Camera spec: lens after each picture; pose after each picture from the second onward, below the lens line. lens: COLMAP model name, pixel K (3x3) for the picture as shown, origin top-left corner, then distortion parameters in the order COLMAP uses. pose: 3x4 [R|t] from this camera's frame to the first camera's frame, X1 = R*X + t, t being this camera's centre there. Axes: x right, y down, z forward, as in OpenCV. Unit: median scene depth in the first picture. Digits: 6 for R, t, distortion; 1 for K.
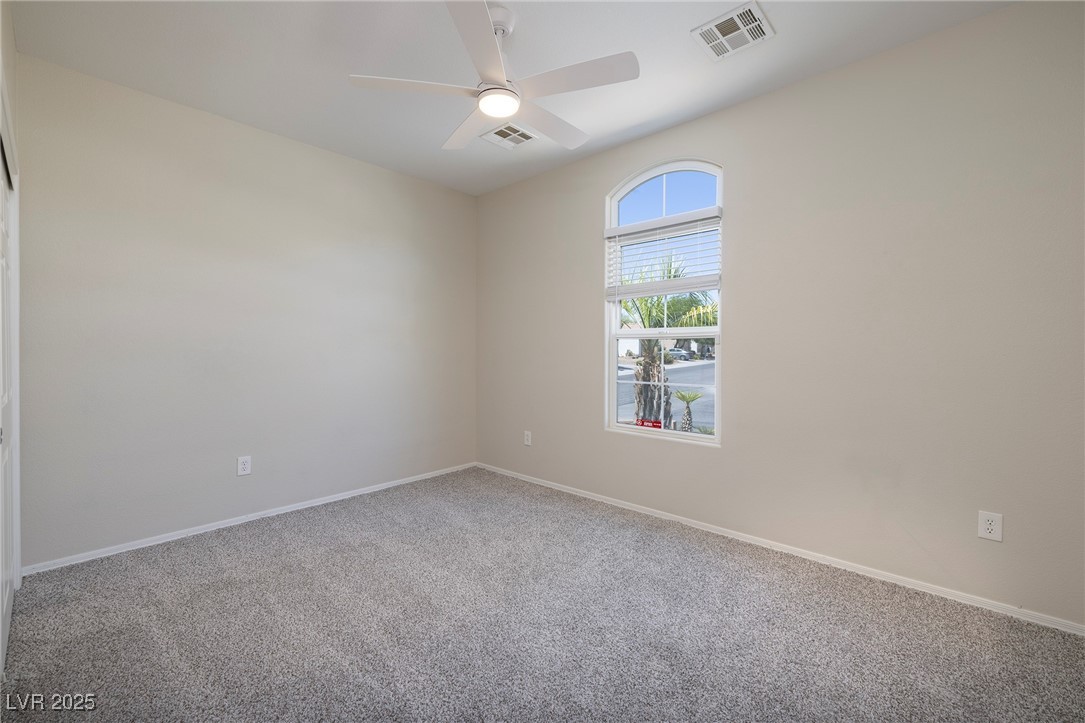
lens RADIAL K [[464.1, 0, 549.2], [0, 464.1, 354.6], [0, 0, 1]] dist [0.000858, 0.000136]
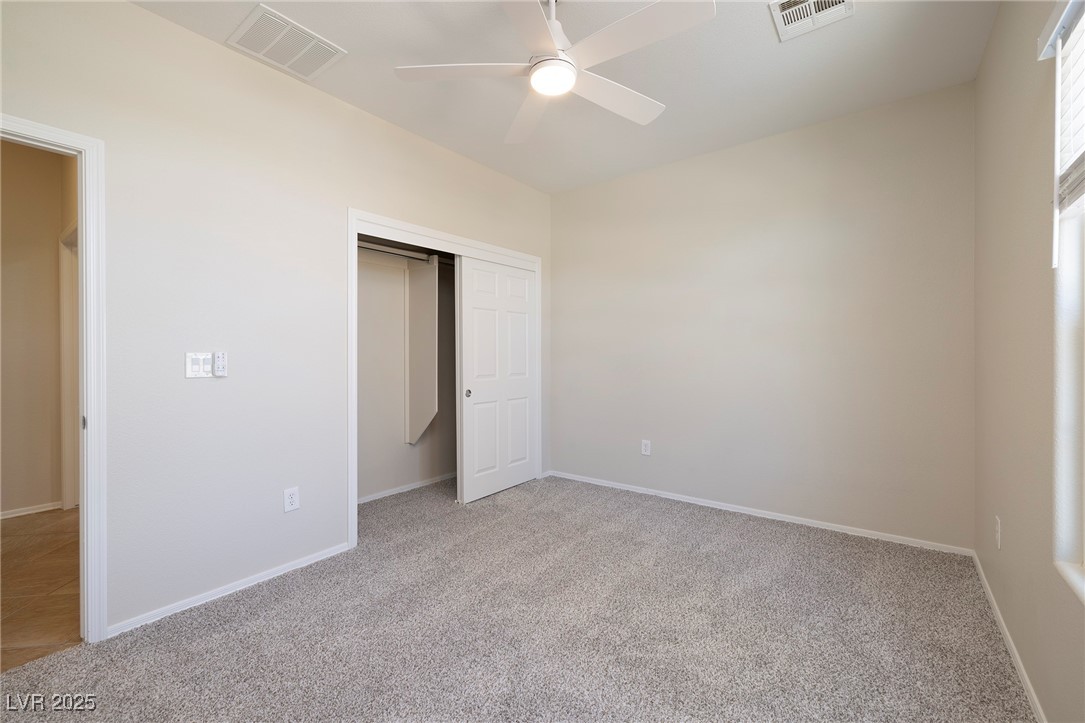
lens RADIAL K [[464.1, 0, 549.2], [0, 464.1, 354.6], [0, 0, 1]] dist [0.000858, 0.000136]
pose [[0.089743, 0.003618, -0.995958, 0.538315], [-0.015228, 0.999881, 0.002260, -0.004003], [0.995849, 0.014964, 0.089787, 0.632652]]
